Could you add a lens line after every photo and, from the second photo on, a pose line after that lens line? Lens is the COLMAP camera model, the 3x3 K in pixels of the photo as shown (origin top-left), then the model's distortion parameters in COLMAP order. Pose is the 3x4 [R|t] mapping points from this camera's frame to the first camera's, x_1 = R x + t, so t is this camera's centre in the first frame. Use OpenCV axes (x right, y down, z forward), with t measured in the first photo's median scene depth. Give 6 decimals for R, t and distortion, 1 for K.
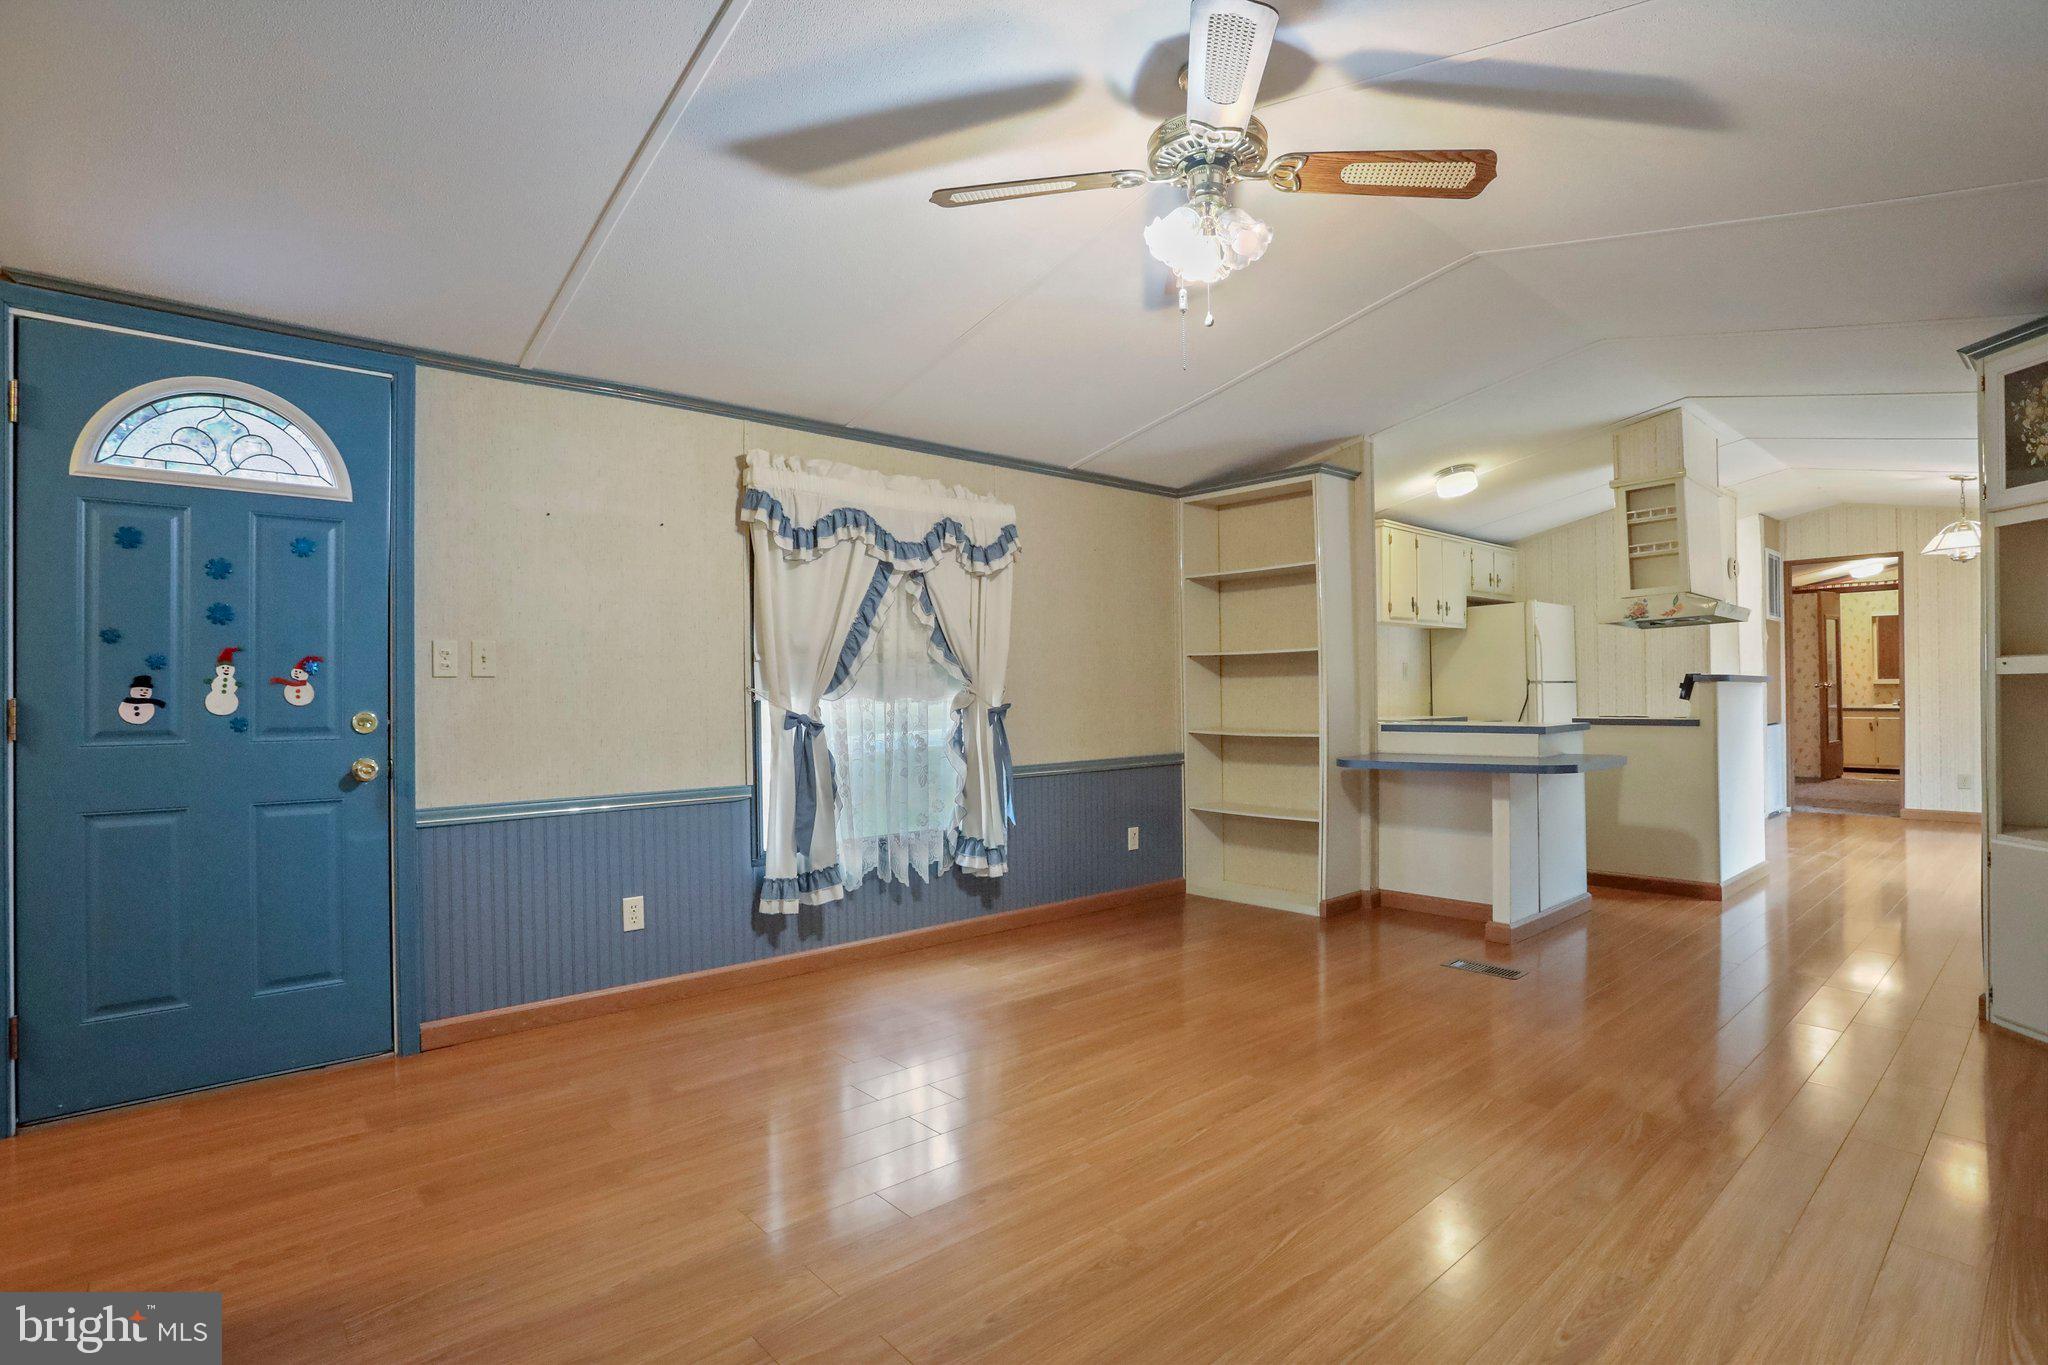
lens RADIAL K [[989.2, 0, 1024.2], [0, 989.2, 685.4], [0, 0, 1]] dist [-0.058218, 0.022479]
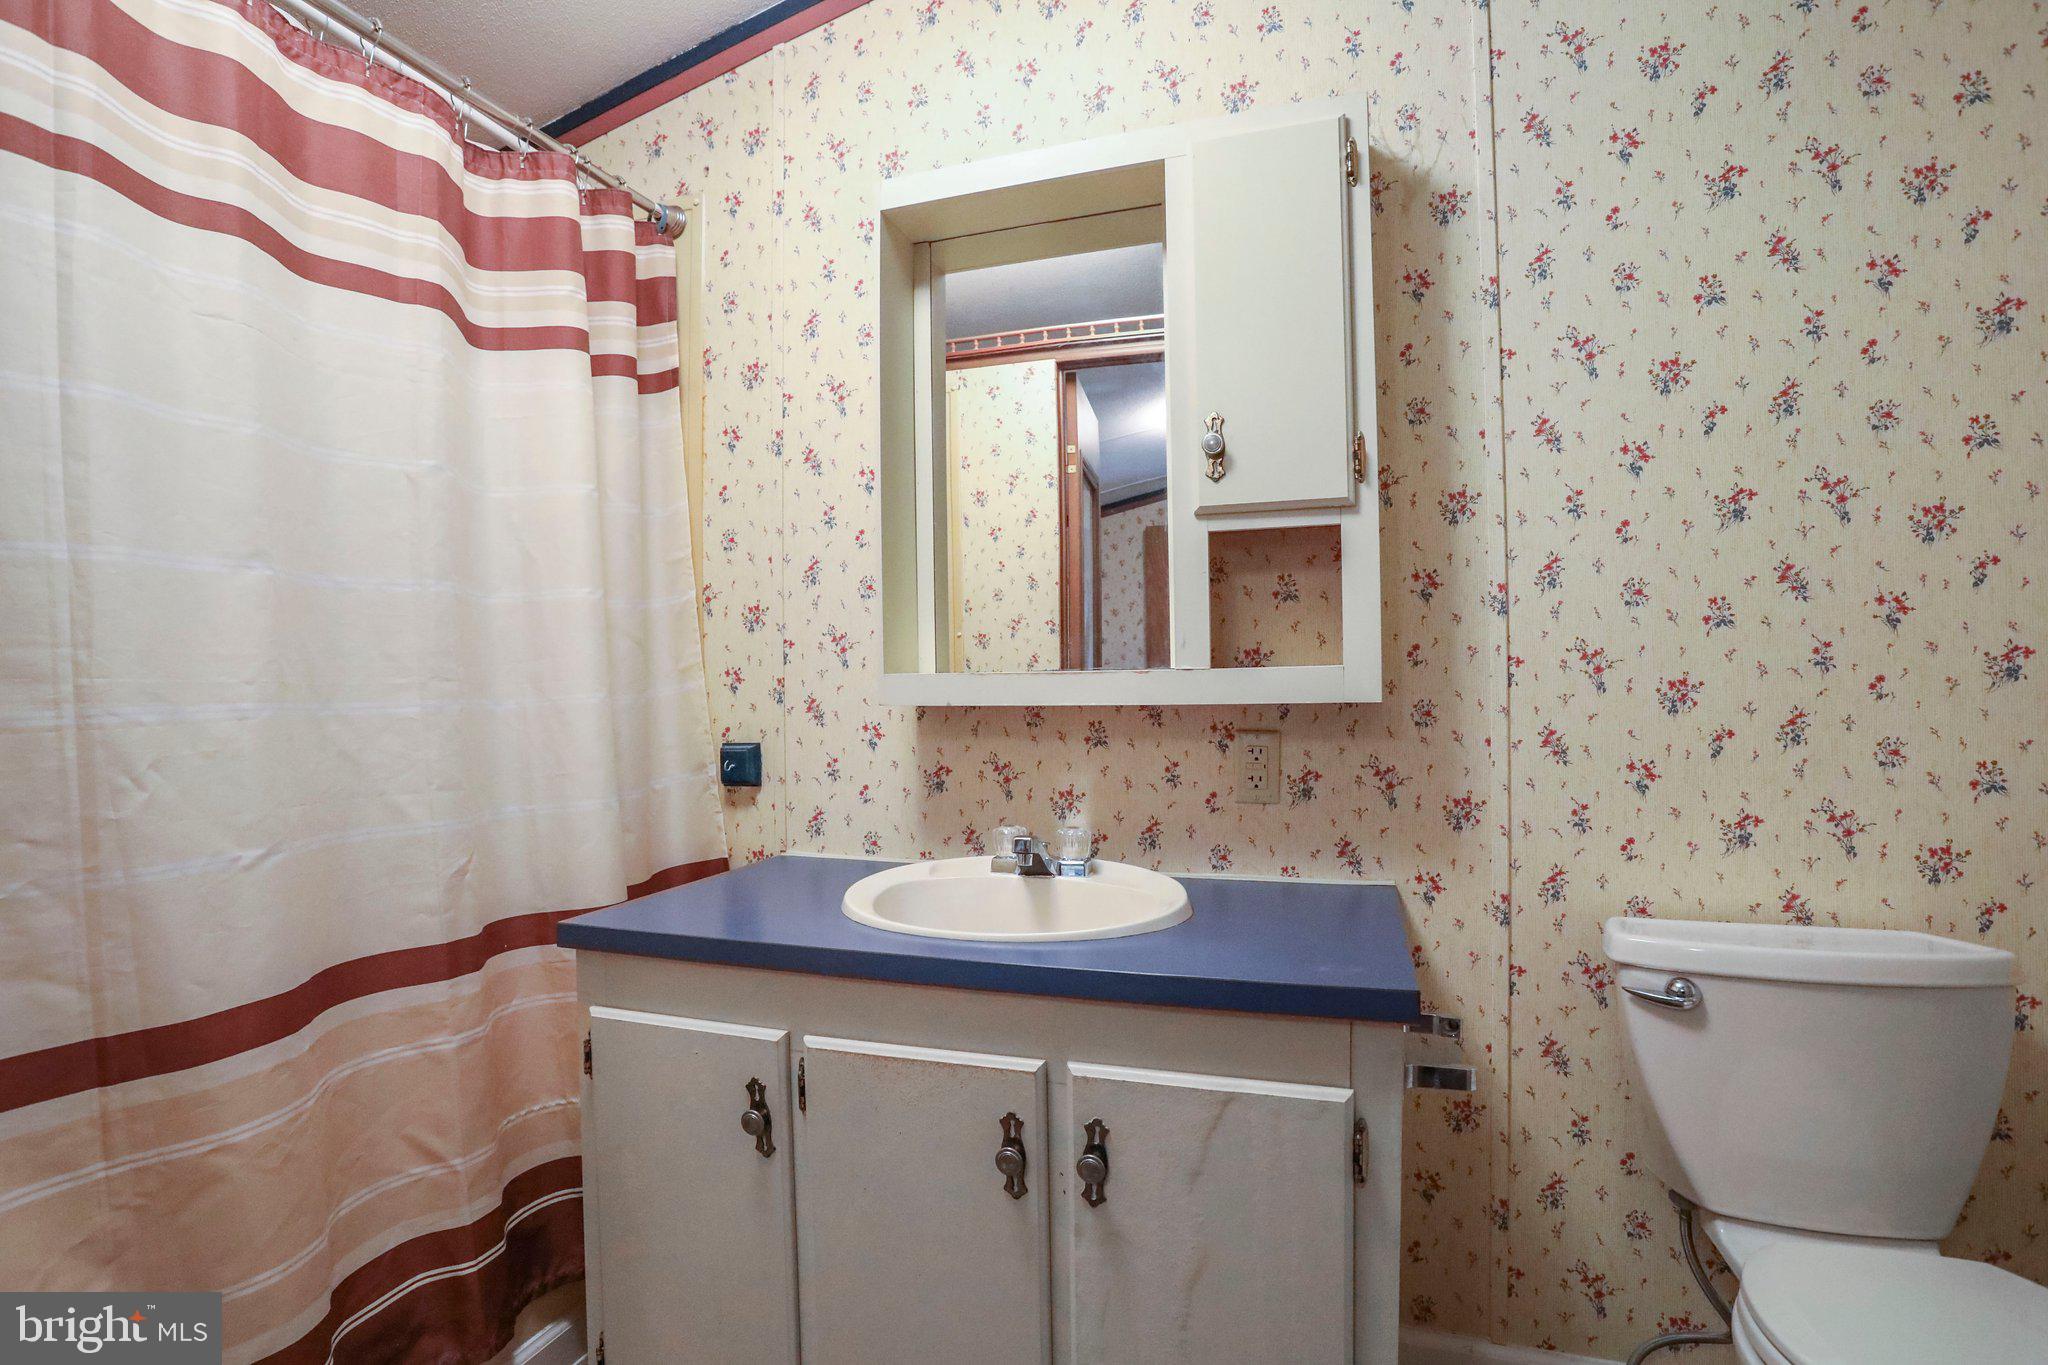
lens RADIAL K [[989.2, 0, 1018.3], [0, 989.2, 688.8], [0, 0, 1]] dist [-0.058218, 0.022479]
pose [[0.871982, 0.009719, 0.489442, 1.714641], [-0.002525, 0.999879, -0.015356, -0.004143], [-0.489532, 0.012154, 0.871901, 1.787237]]
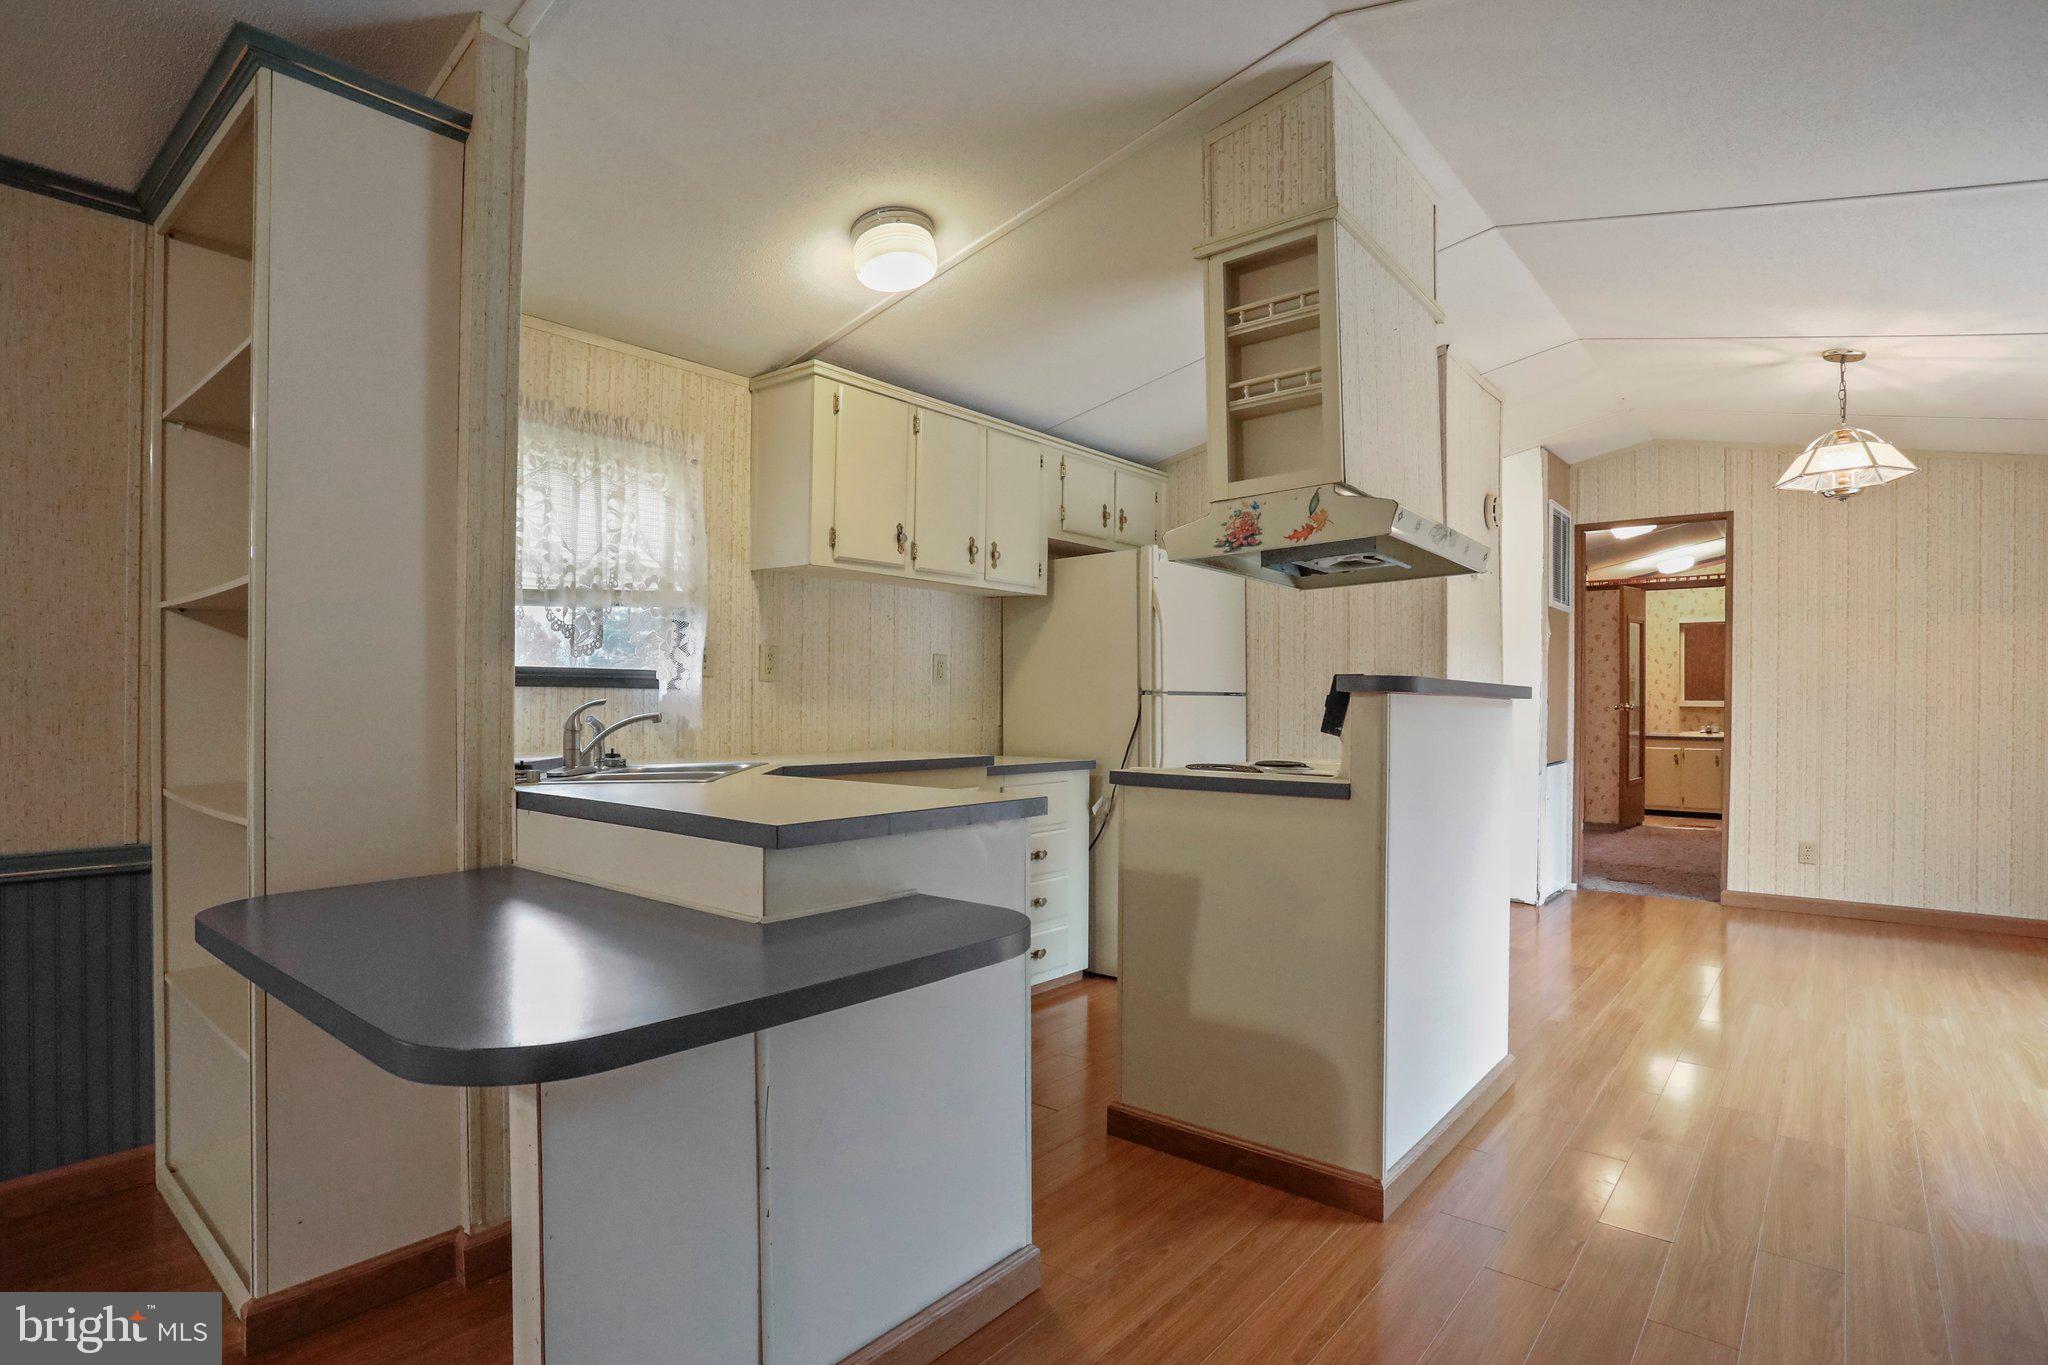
lens RADIAL K [[989.2, 0, 1041.7], [0, 989.2, 701.6], [0, 0, 1]] dist [-0.058218, 0.022479]
pose [[0.988061, 0.017324, 0.153088, 0.464806], [-0.018313, 0.999820, 0.005056, 0.000118], [-0.152973, -0.007799, 0.988200, 0.557298]]
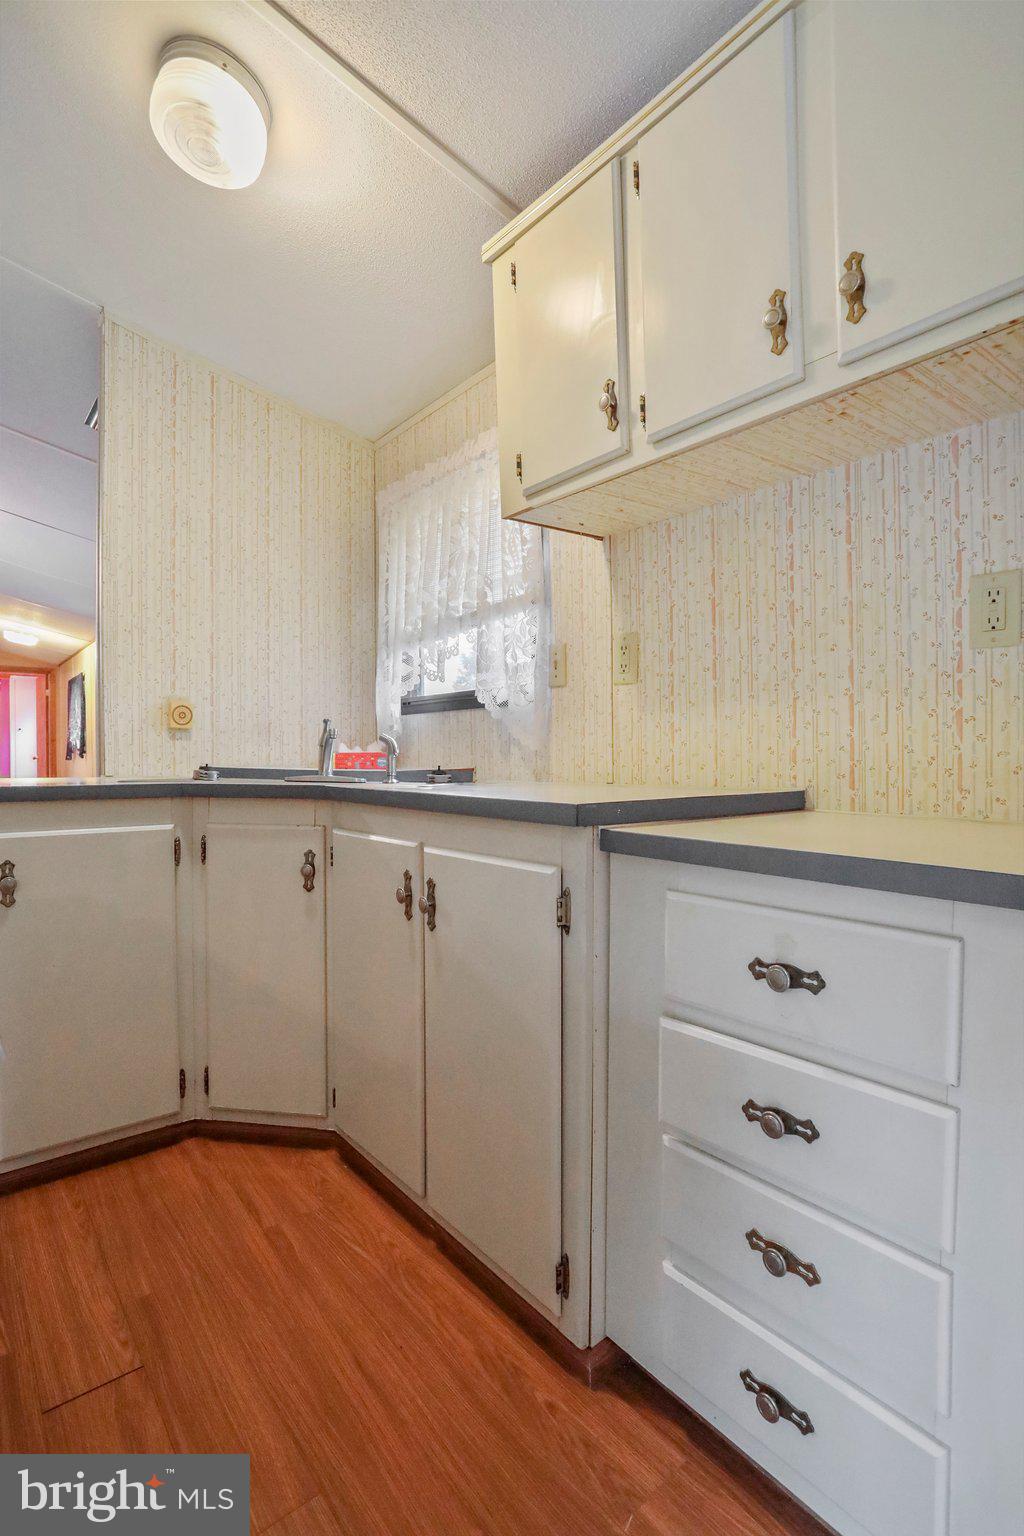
lens RADIAL K [[741.9, 0, 509.9], [0, 741.9, 759.6], [0, 0, 1]] dist [-0.058218, 0.022479]
pose [[-0.045154, 0.018350, -0.998812, 0.711981], [0.011531, 0.999774, 0.017846, 0.020004], [0.998914, -0.010712, -0.045355, 1.119895]]
